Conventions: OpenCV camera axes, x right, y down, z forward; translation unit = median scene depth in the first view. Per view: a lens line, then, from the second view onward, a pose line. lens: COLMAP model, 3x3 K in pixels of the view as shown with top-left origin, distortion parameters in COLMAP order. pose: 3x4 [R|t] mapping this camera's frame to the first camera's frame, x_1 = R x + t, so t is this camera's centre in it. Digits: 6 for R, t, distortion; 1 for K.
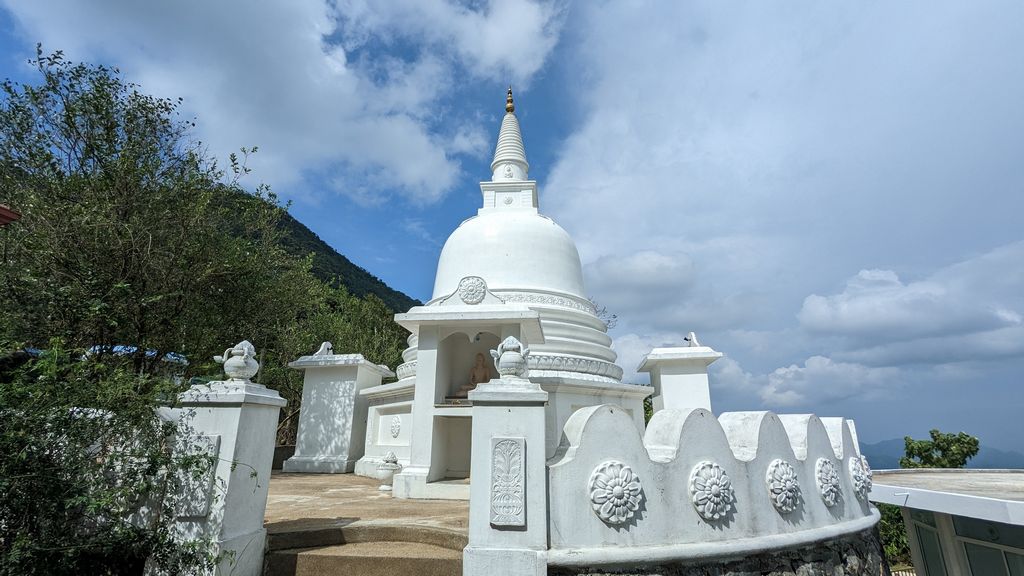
lens RADIAL K [[478.1, 0, 509.6], [0, 478.1, 291.6], [0, 0, 1]] dist [-0.001049, 0.000090]
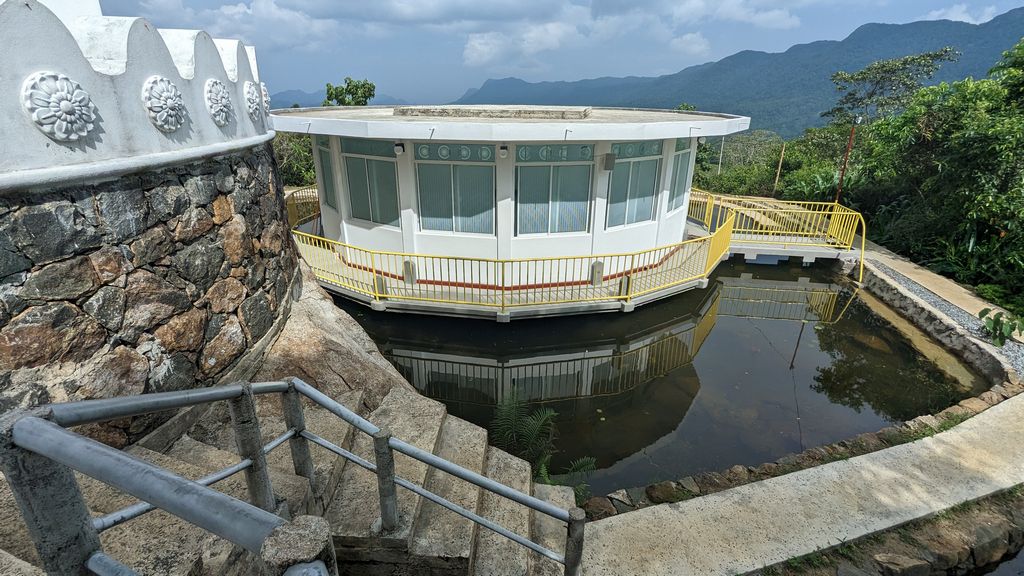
lens RADIAL K [[478.1, 0, 514.9], [0, 478.1, 283.3], [0, 0, 1]] dist [-0.001049, 0.000090]
pose [[0.542073, -0.306077, 0.782607, 0.095637], [-0.258148, 0.825622, 0.501706, 0.042675], [-0.799698, -0.473989, 0.368535, -0.078811]]
